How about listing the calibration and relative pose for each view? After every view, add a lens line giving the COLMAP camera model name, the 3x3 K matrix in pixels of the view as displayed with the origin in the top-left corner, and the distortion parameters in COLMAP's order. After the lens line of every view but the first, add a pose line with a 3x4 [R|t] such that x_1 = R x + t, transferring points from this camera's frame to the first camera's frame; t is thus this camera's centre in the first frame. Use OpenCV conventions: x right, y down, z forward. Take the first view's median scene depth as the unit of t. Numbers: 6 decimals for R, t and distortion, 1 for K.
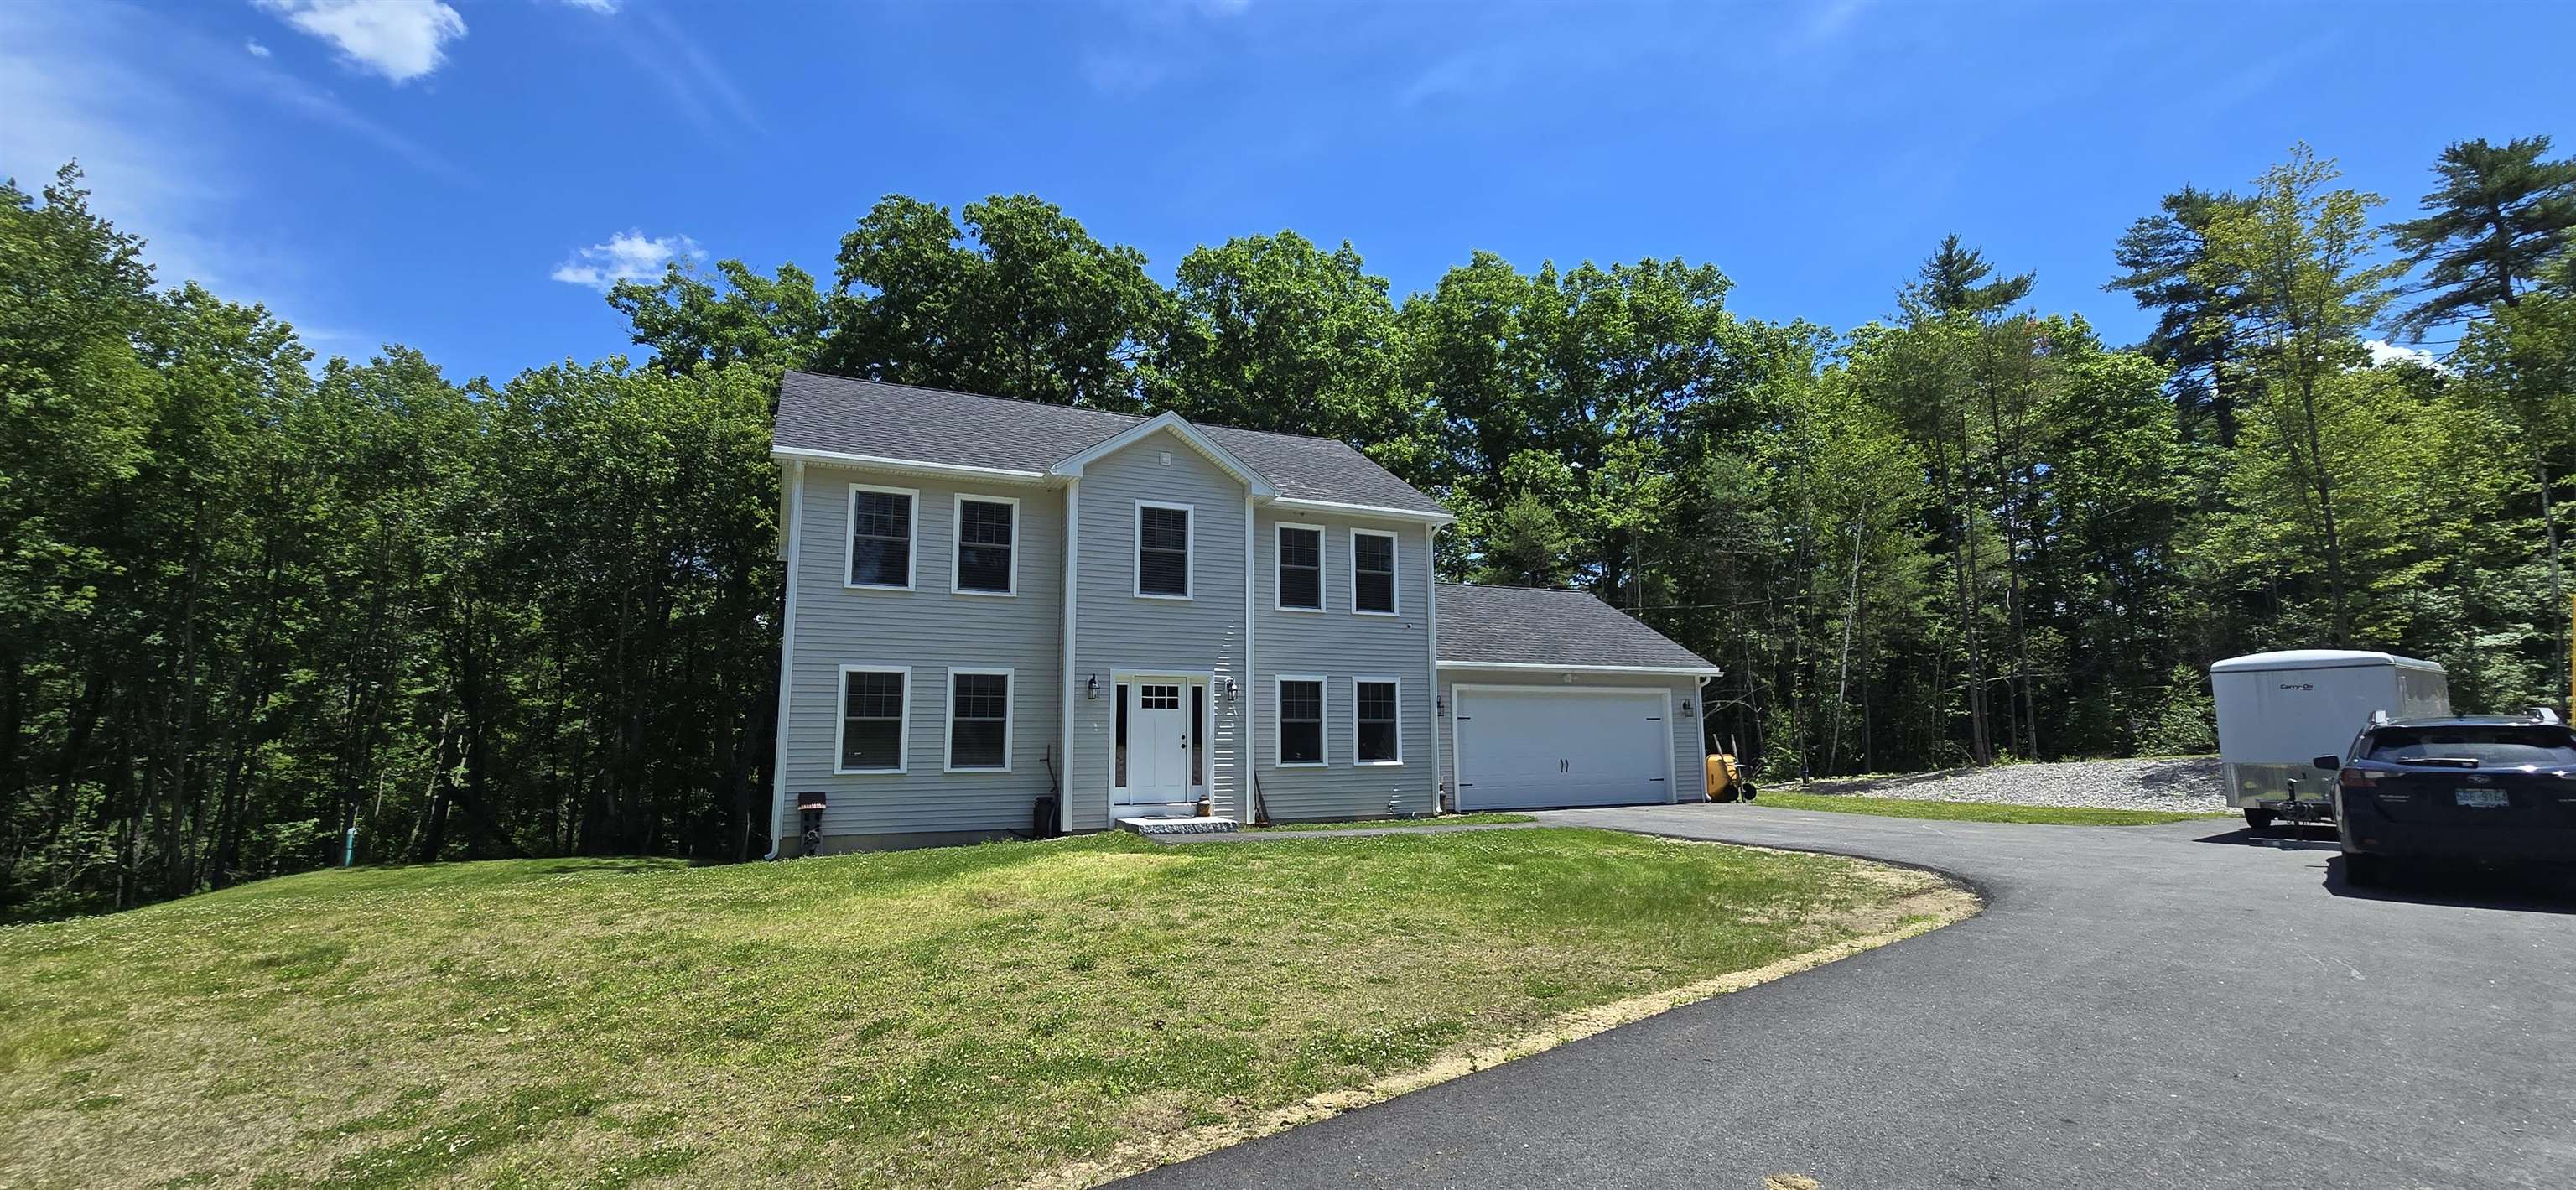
lens RADIAL K [[1048.2, 0, 1288.0], [0, 1048.2, 595.0], [0, 0, 1]] dist [-0.008412, -0.000172]
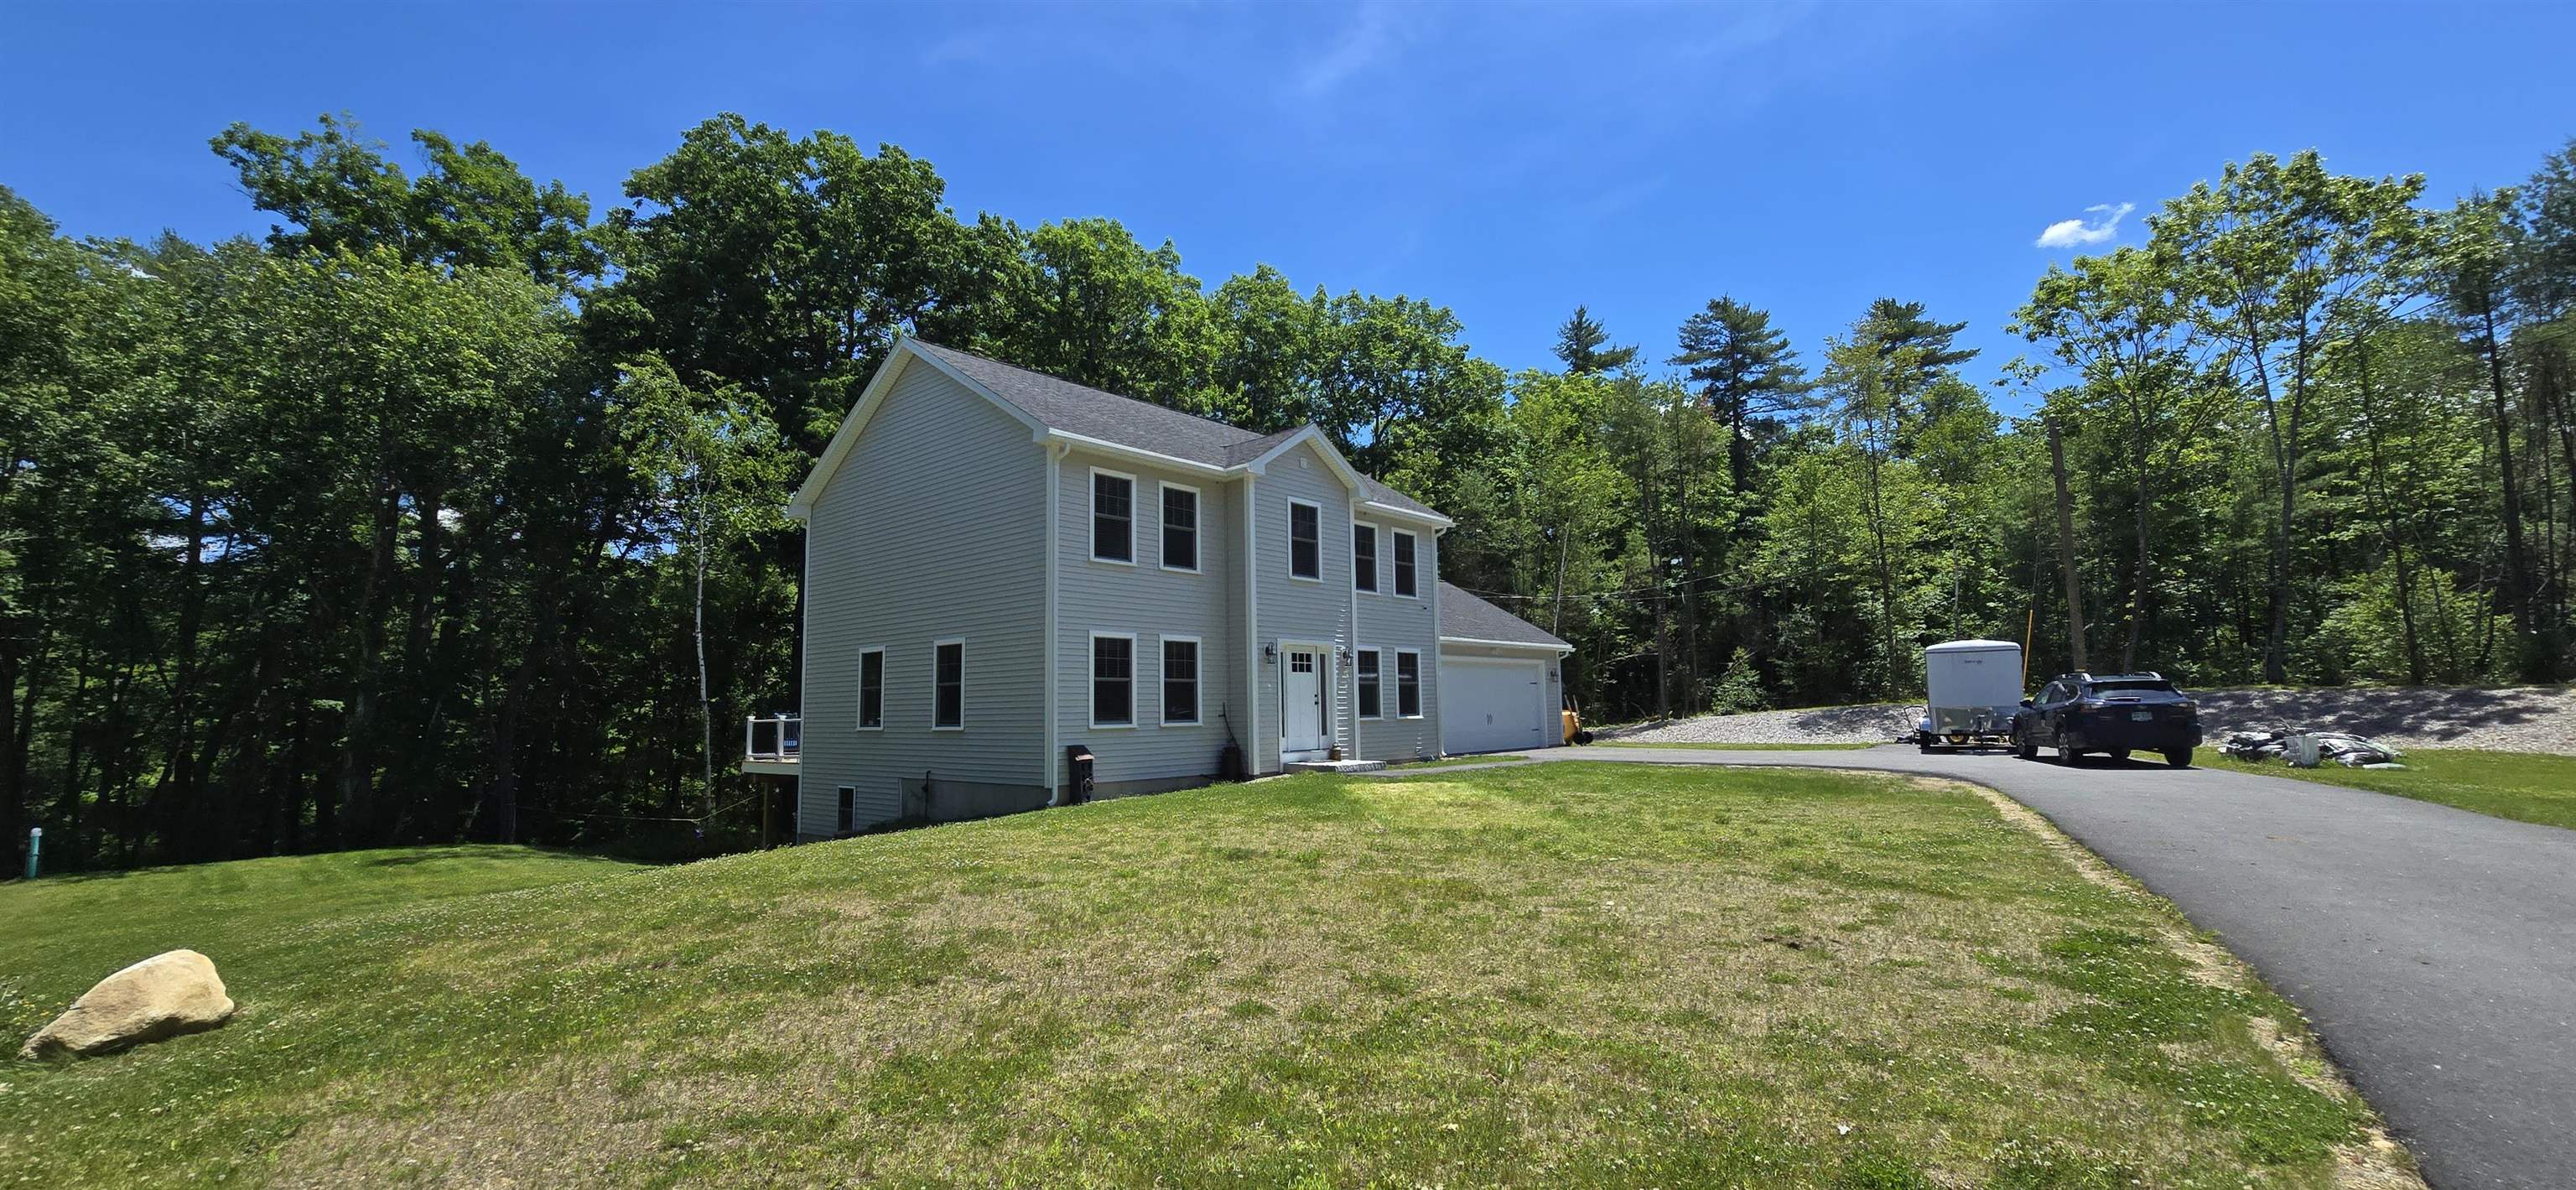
lens RADIAL K [[1048.2, 0, 1288.0], [0, 1048.2, 595.0], [0, 0, 1]] dist [-0.008412, -0.000172]
pose [[0.913131, 0.034607, 0.406196, -0.561463], [-0.044917, 0.998865, 0.015873, 0.001864], [-0.405185, -0.032739, 0.913648, -0.077112]]
